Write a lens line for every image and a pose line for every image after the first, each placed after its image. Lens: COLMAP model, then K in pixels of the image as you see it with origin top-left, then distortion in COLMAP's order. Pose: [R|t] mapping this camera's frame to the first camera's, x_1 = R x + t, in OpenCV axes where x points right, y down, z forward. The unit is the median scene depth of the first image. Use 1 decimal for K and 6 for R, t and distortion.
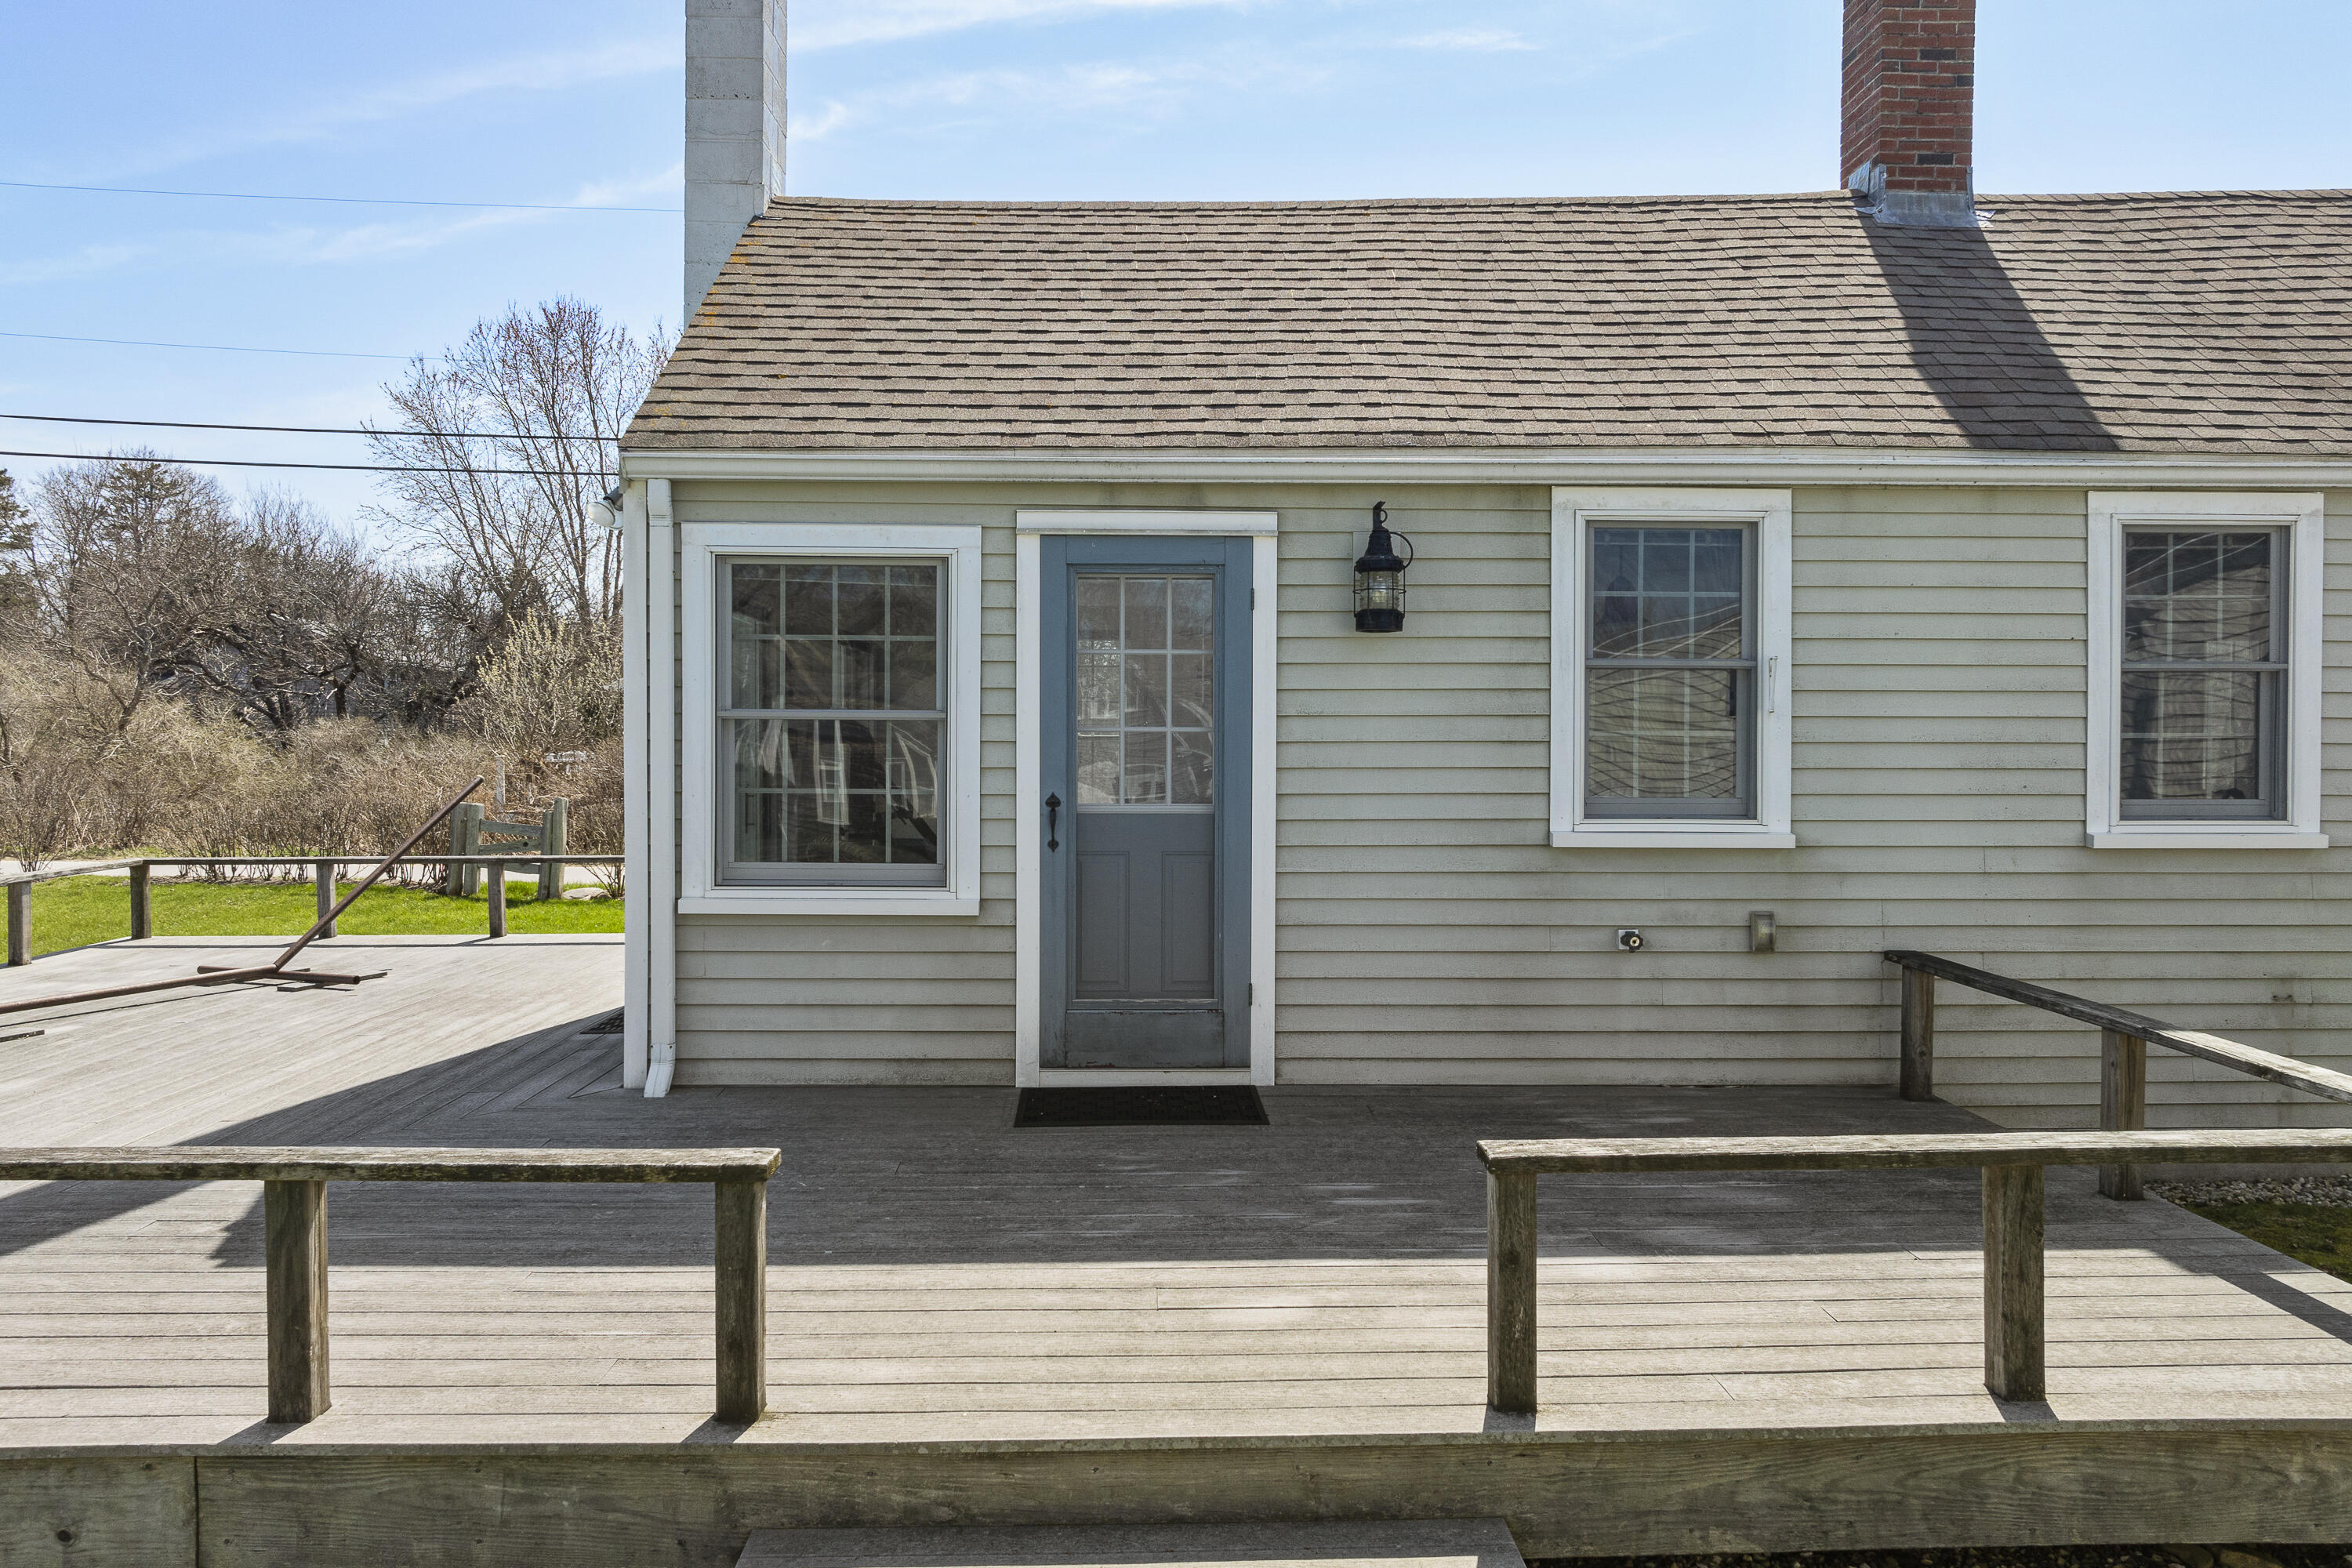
lens RADIAL K [[1506.6, 0, 1243.2], [0, 1506.6, 706.2], [0, 0, 1]] dist [-0.029425, -0.001178]
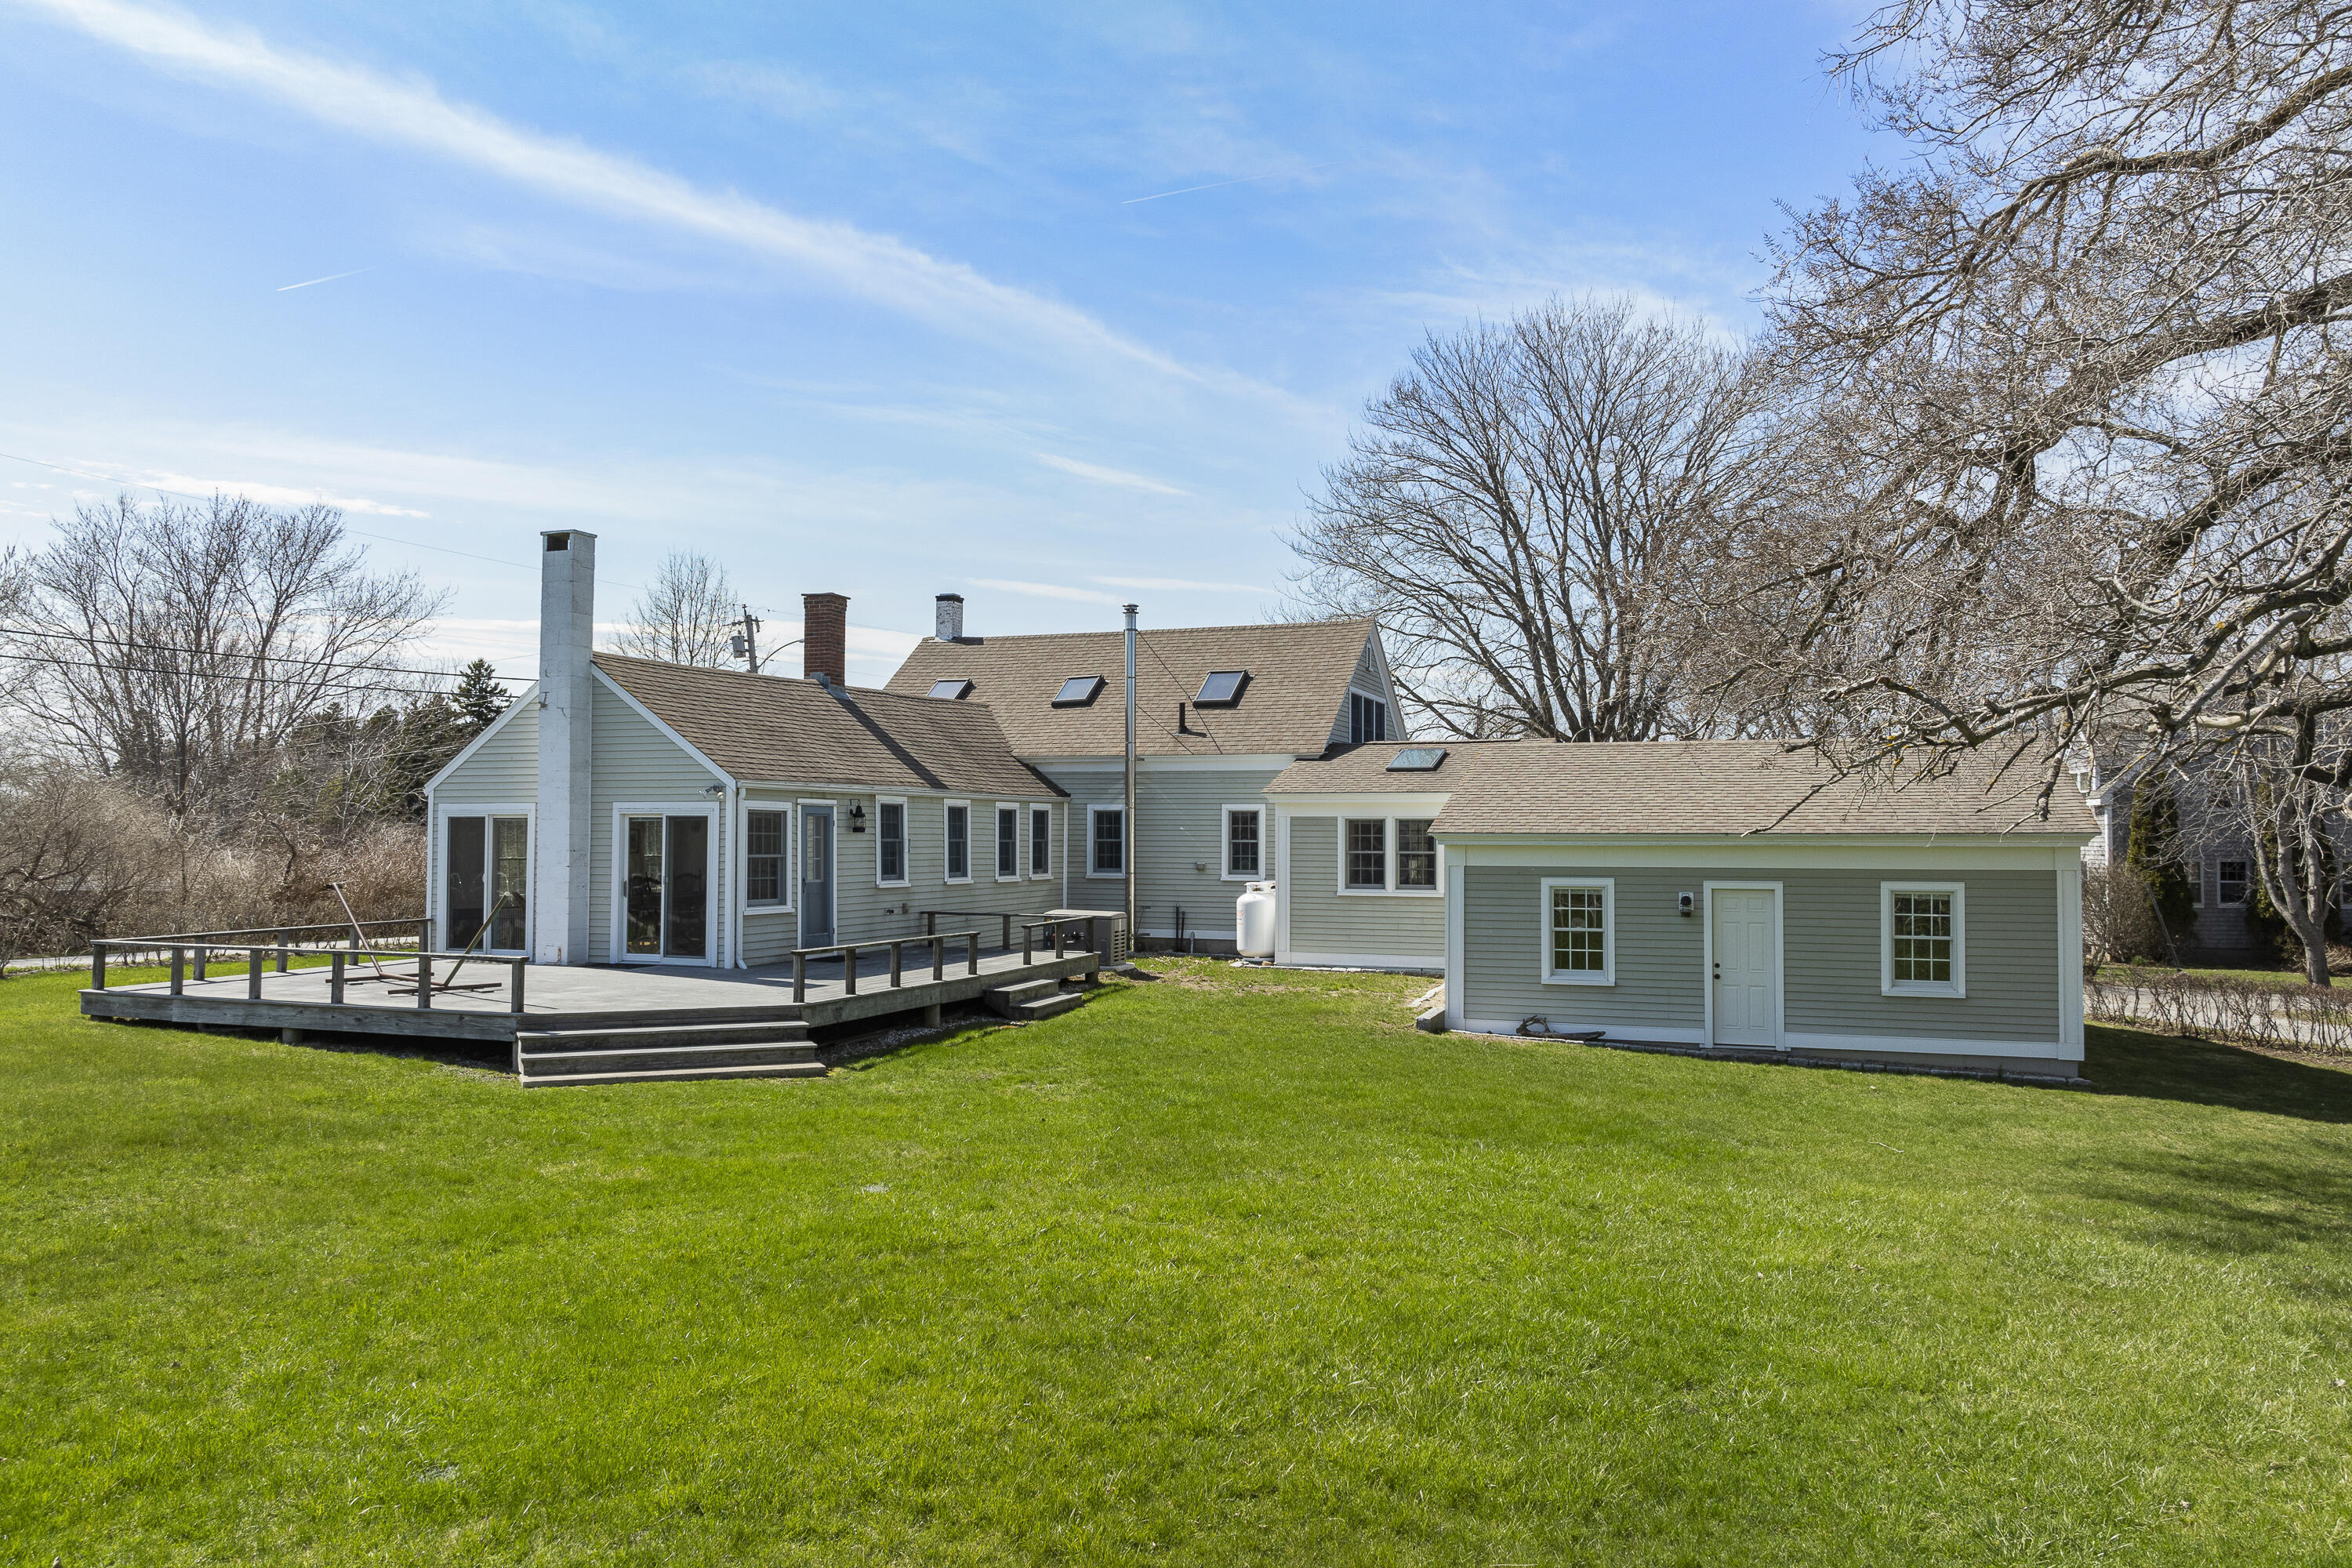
lens RADIAL K [[1630.9, 0, 1170.4], [0, 1630.9, 792.7], [0, 0, 1]] dist [-0.003806, 0.005693]
pose [[0.366509, 0.023763, 0.930111, -3.409375], [0.002562, 0.999644, -0.026549, -0.038314], [-0.930411, 0.012114, 0.366318, -1.230502]]
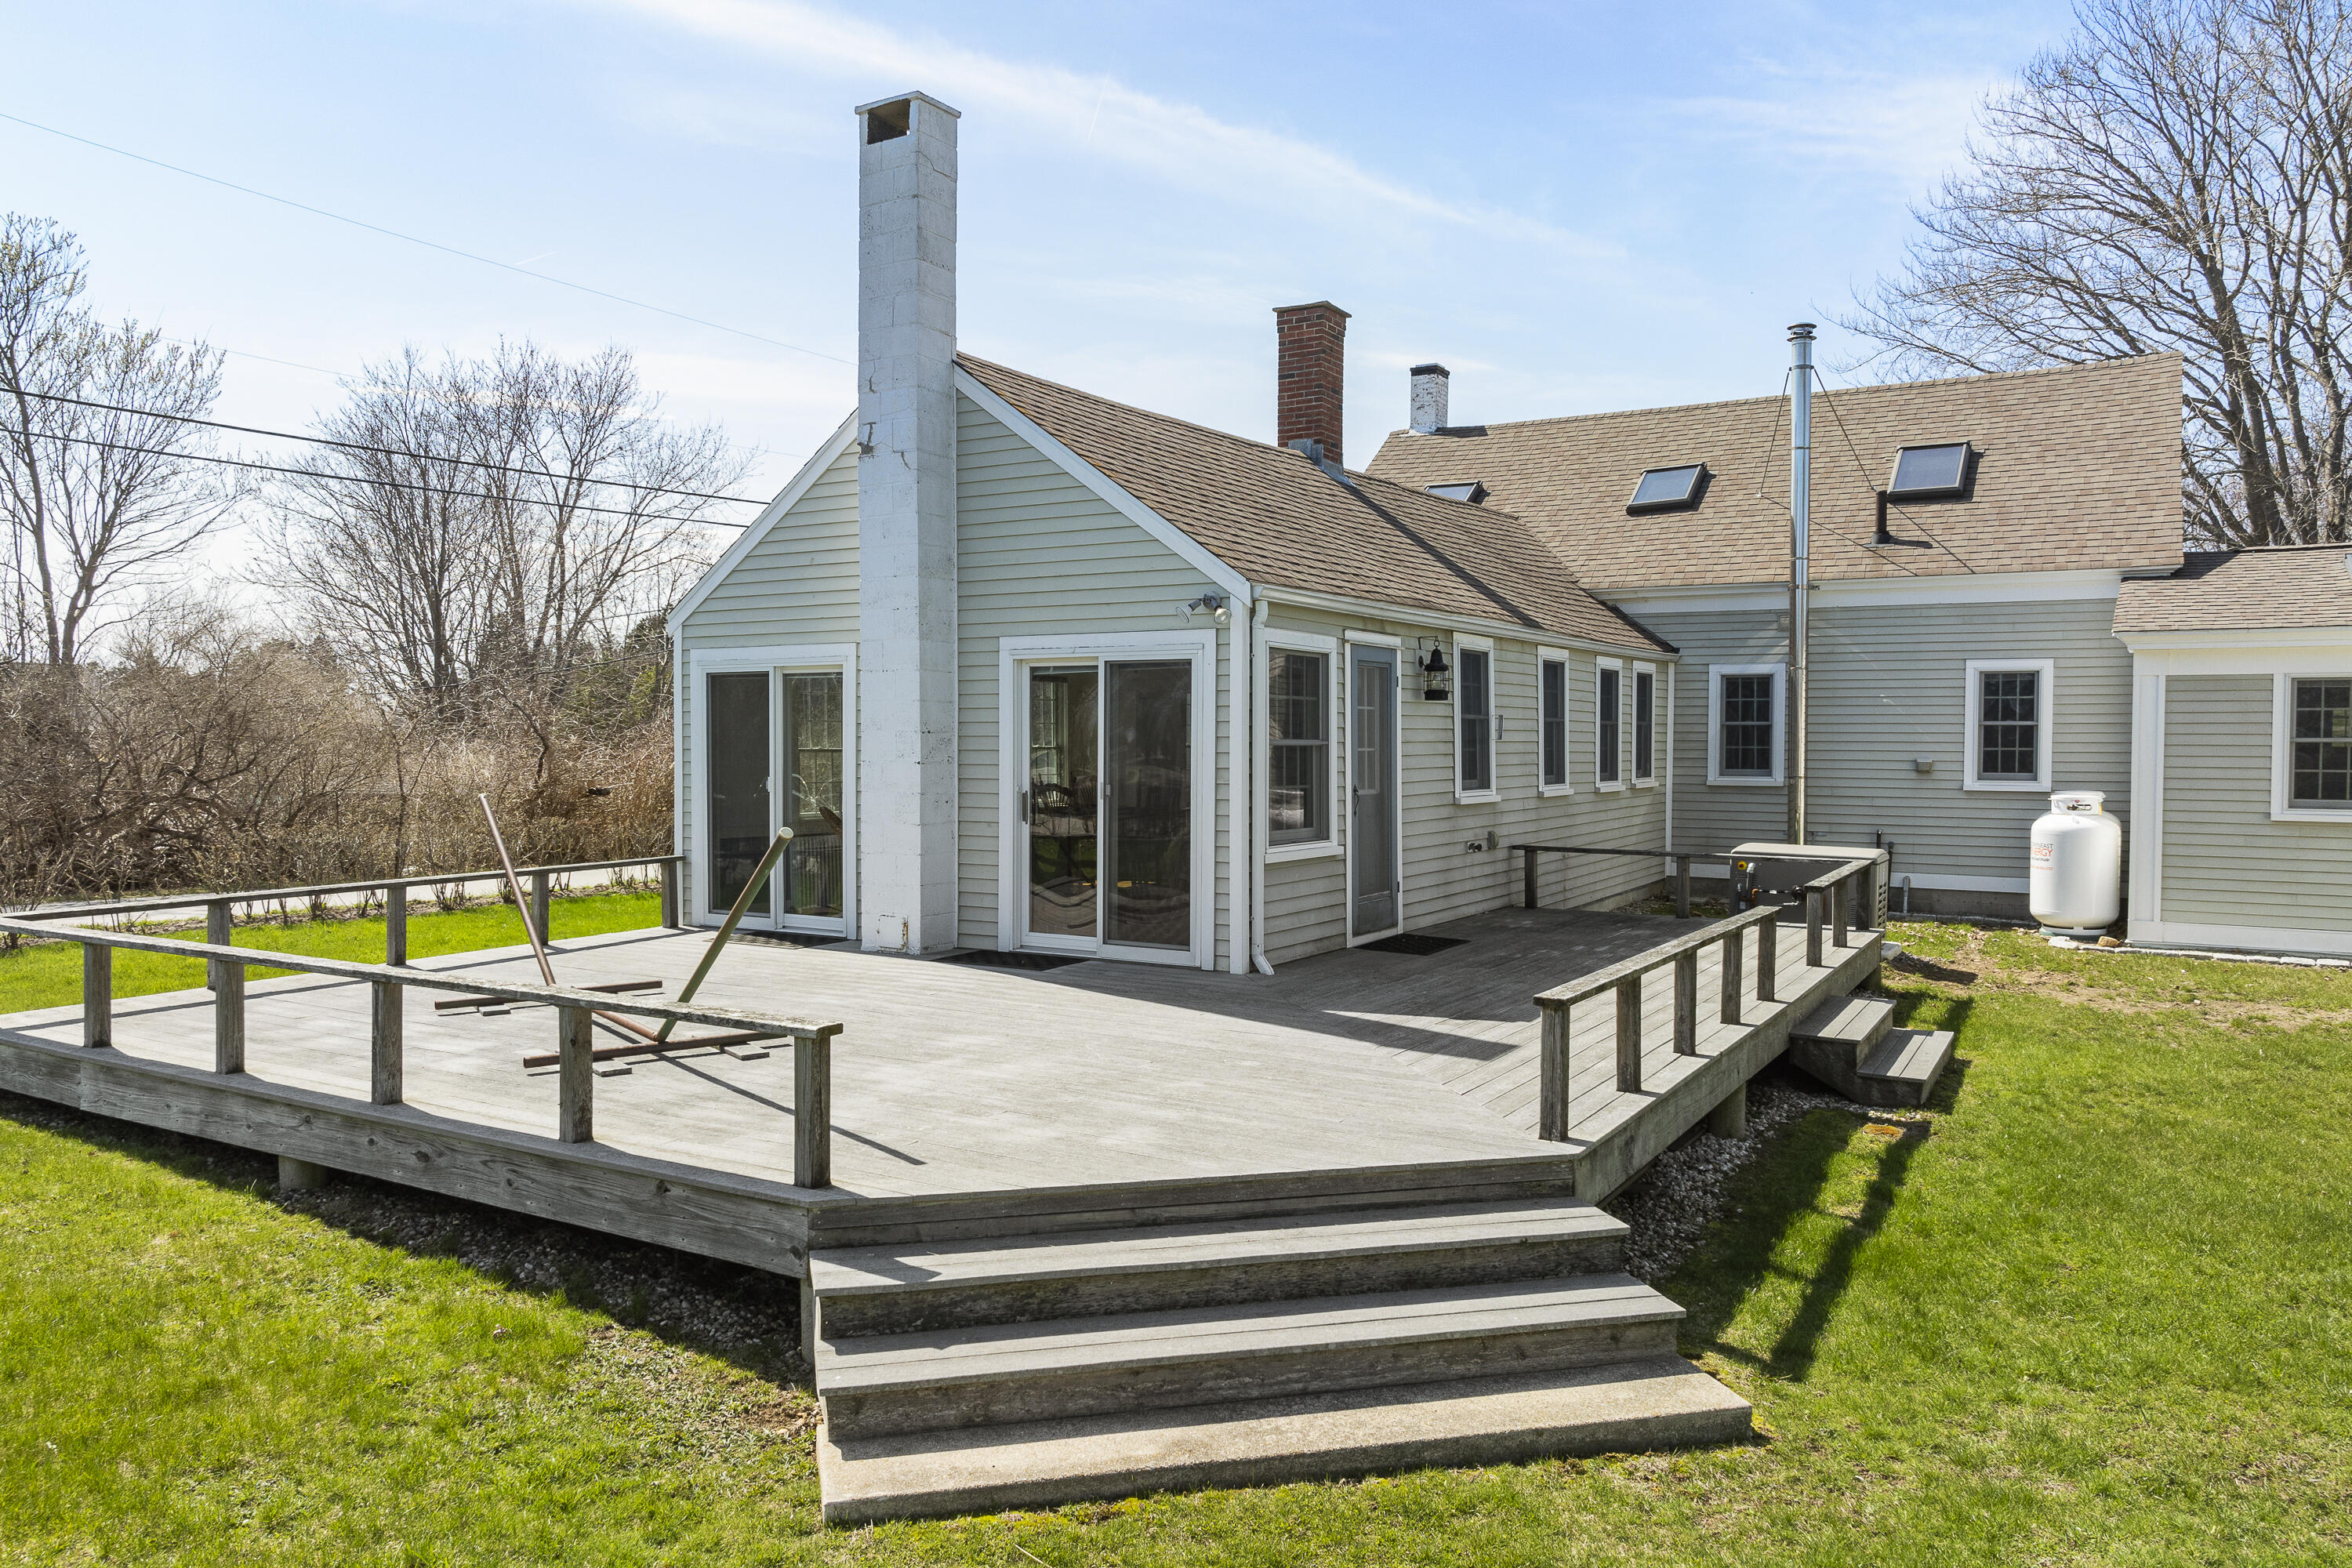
lens RADIAL K [[1630.9, 0, 1165.2], [0, 1630.9, 778.1], [0, 0, 1]] dist [-0.003806, 0.005693]
pose [[0.530998, -0.022592, 0.847072, -1.922784], [0.004378, 0.999704, 0.023918, 0.000706], [-0.847362, -0.008992, 0.530940, 0.143850]]
